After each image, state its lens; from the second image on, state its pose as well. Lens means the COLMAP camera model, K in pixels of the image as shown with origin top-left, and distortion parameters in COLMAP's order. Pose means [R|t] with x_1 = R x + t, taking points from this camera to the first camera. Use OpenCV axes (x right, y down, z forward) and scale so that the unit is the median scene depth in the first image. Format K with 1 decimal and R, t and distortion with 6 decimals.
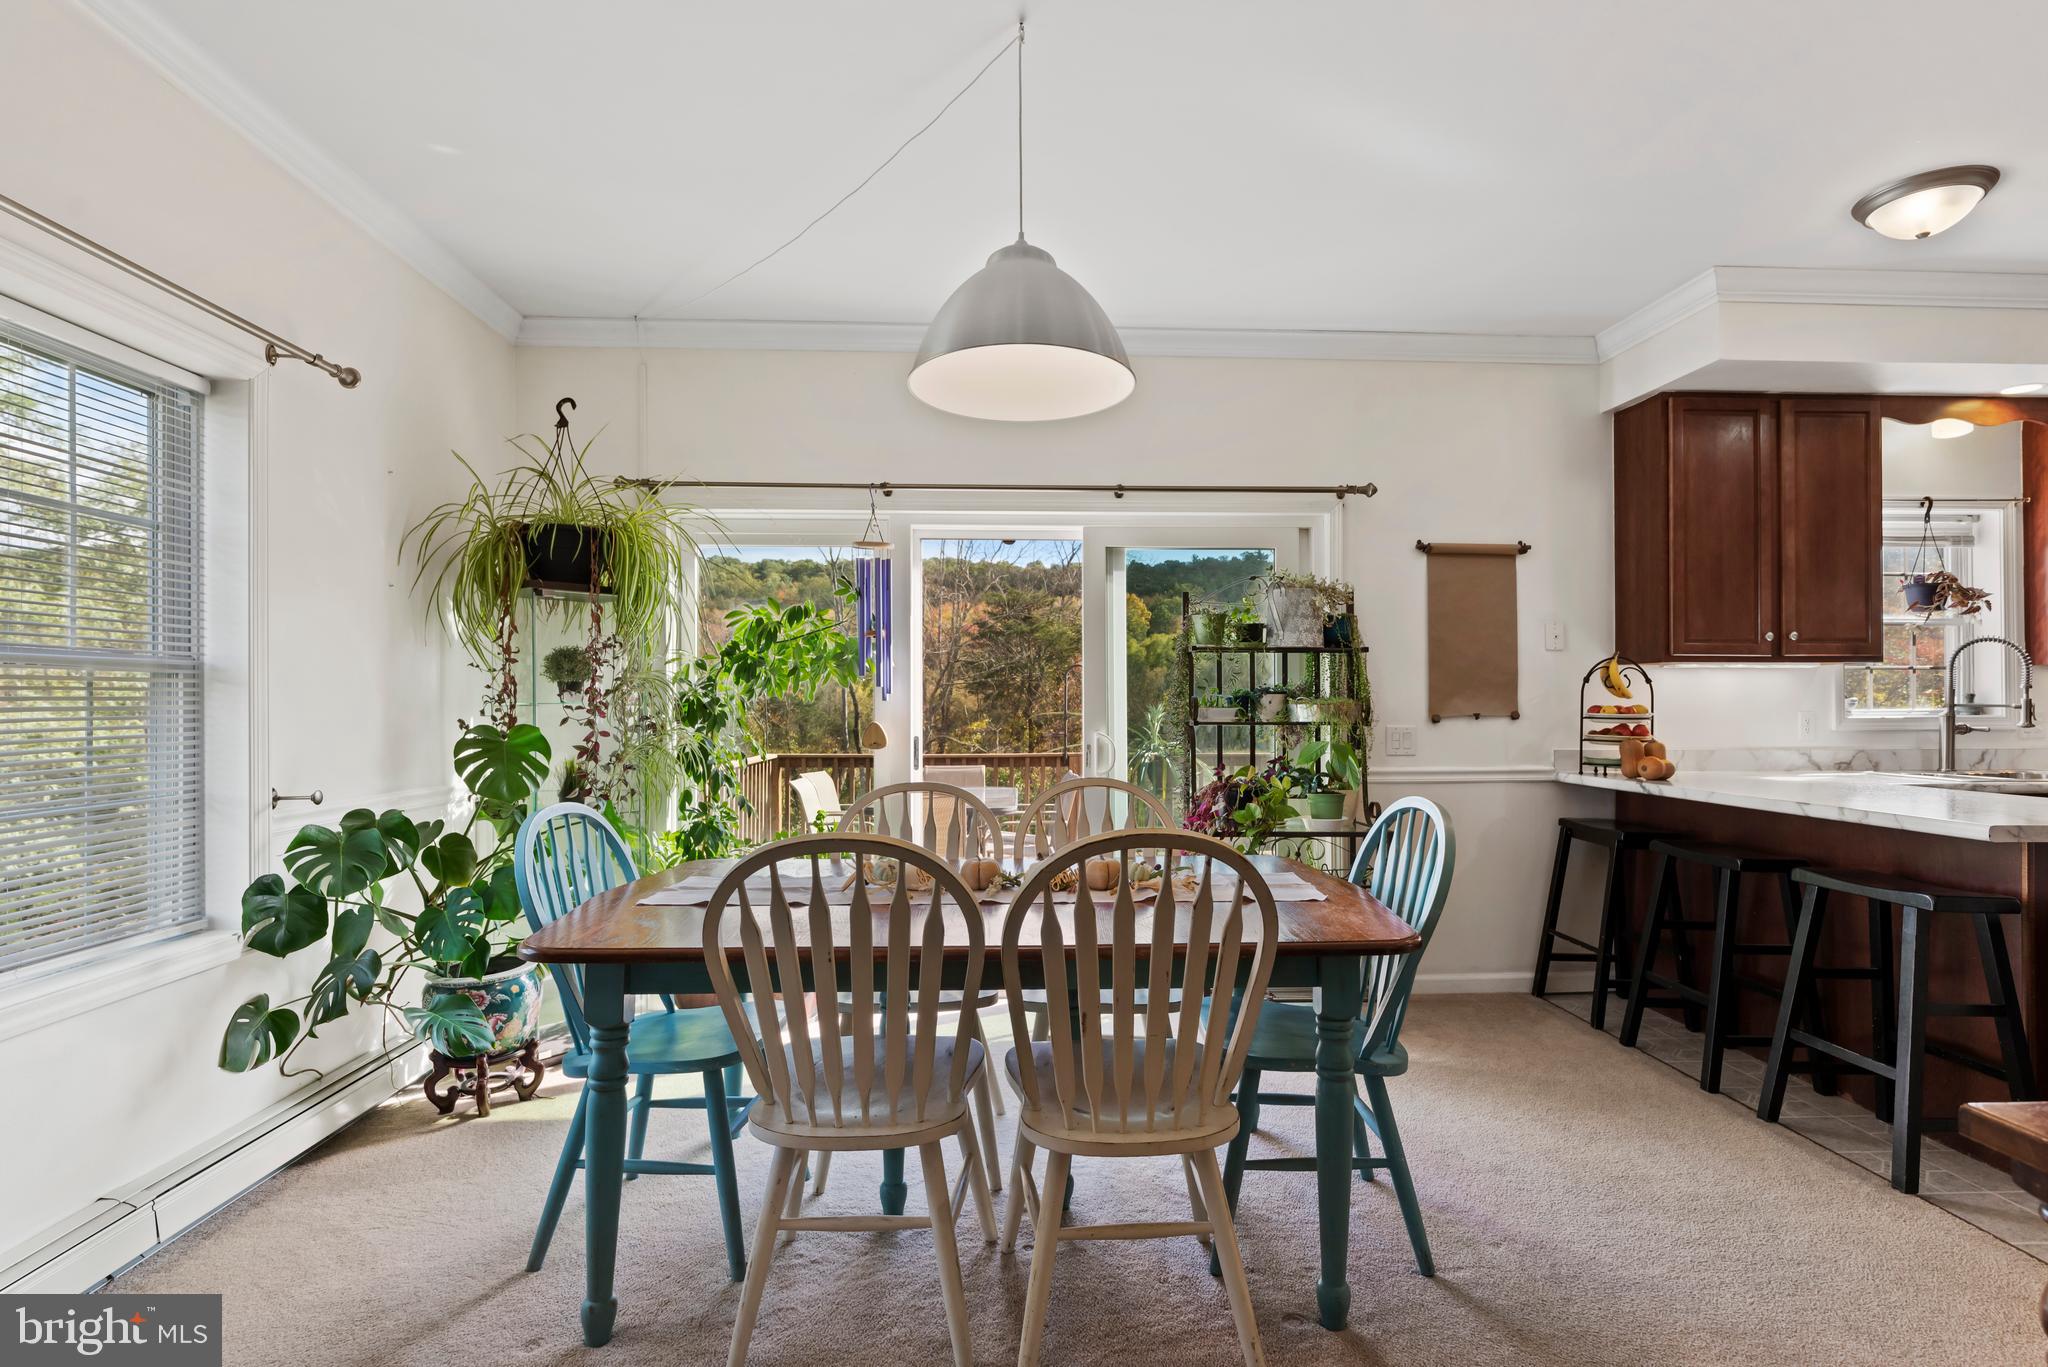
lens RADIAL K [[1003.9, 0, 1049.0], [0, 1003.9, 690.3], [0, 0, 1]] dist [-0.000701, 0.000959]
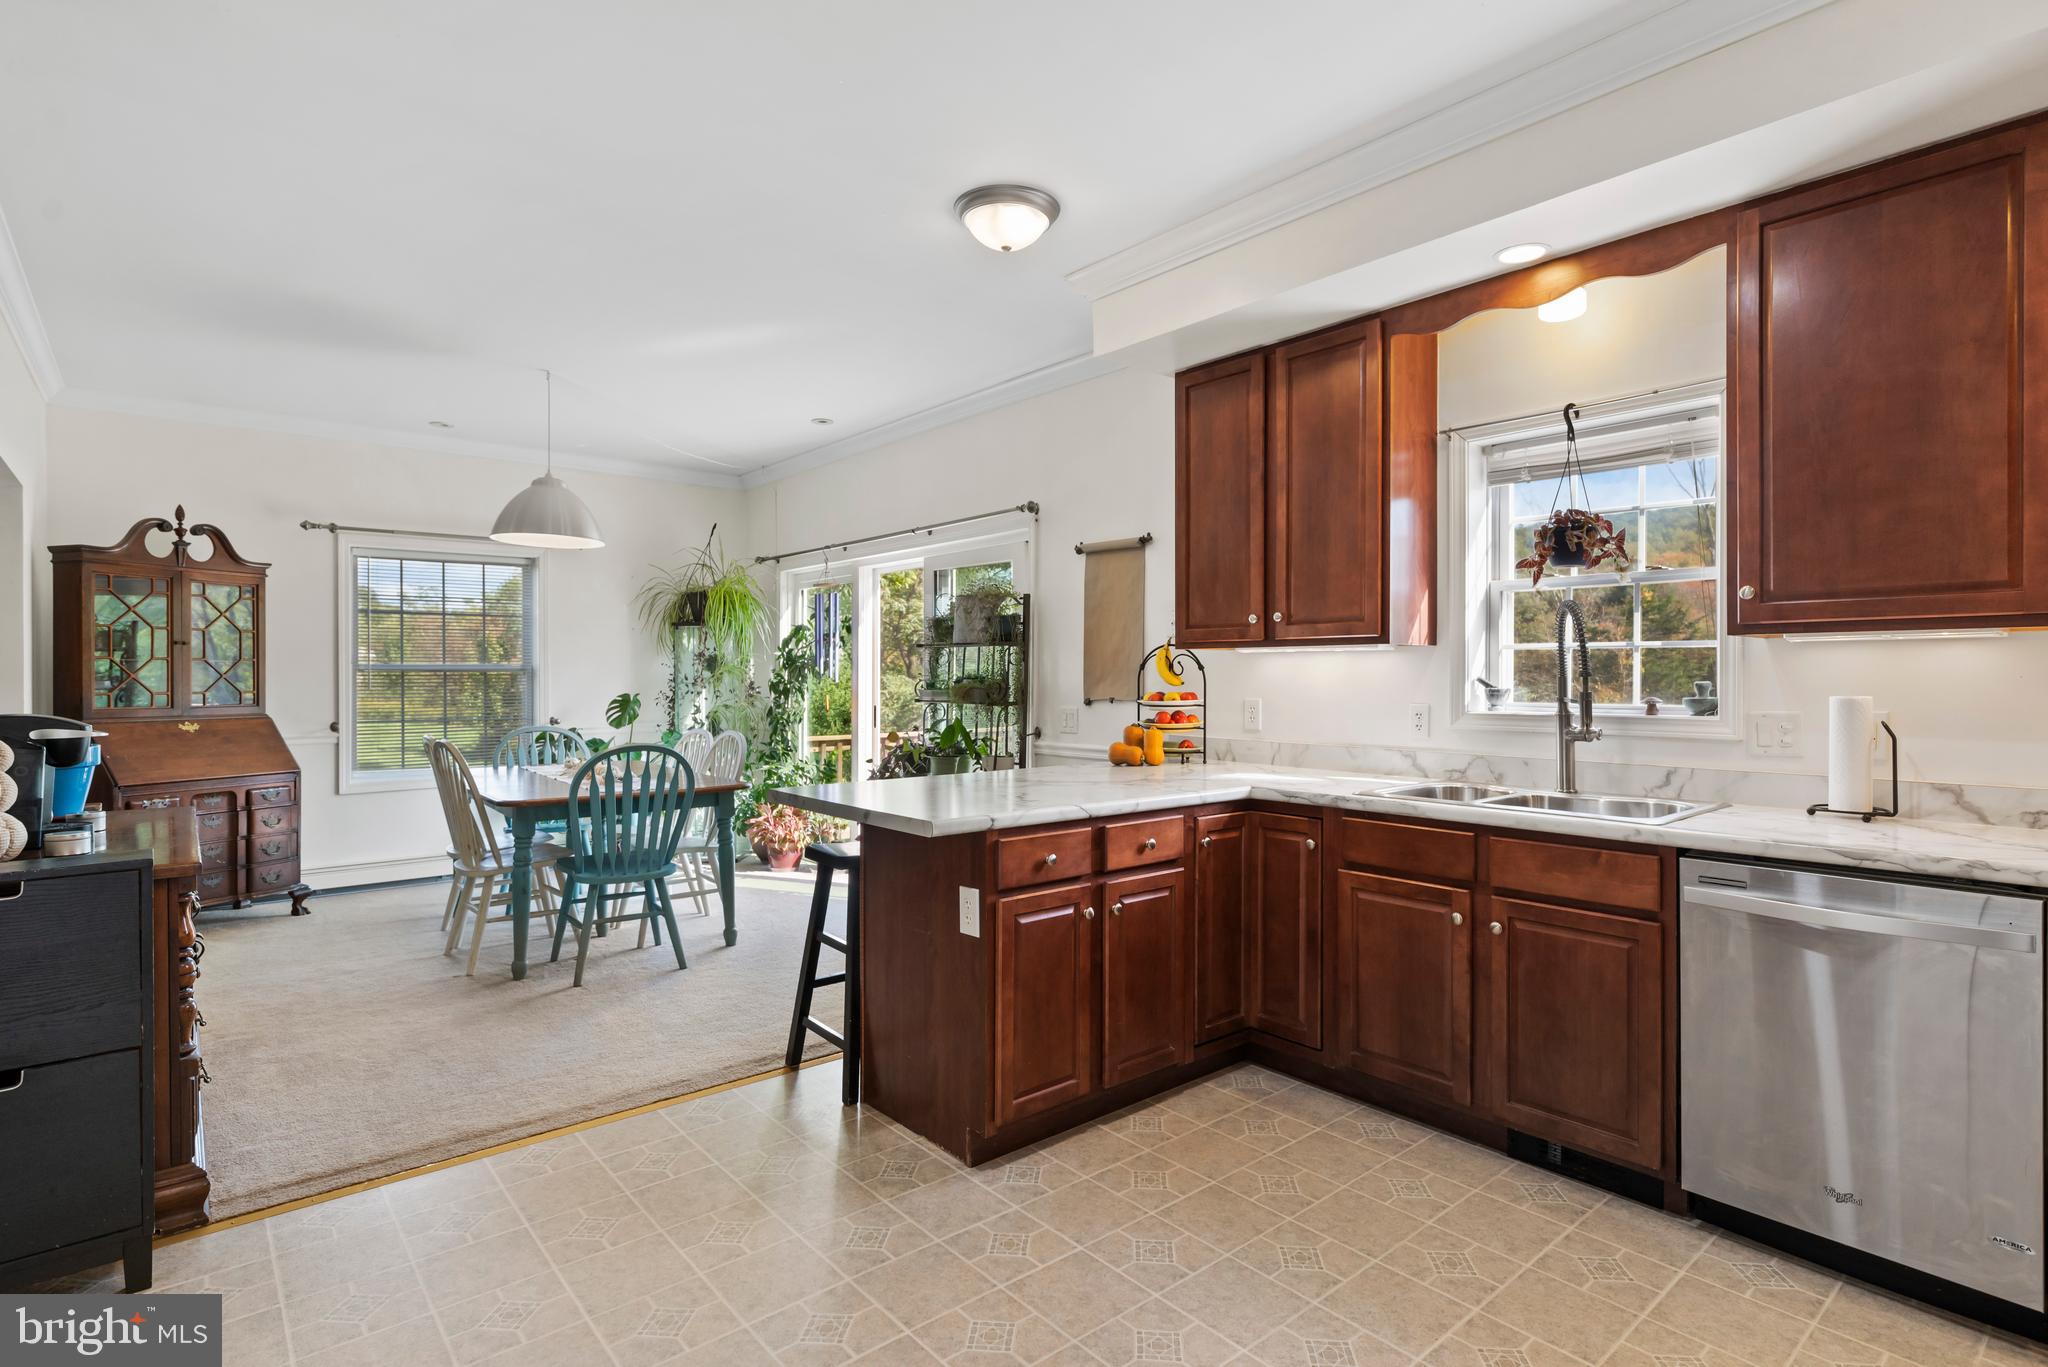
lens RADIAL K [[1003.9, 0, 1047.9], [0, 1003.9, 689.3], [0, 0, 1]] dist [-0.000701, 0.000959]
pose [[0.613445, 0.014657, -0.789602, 1.304428], [0.007236, 0.999681, 0.024179, -0.013130], [0.789704, -0.020546, 0.613143, 0.293351]]
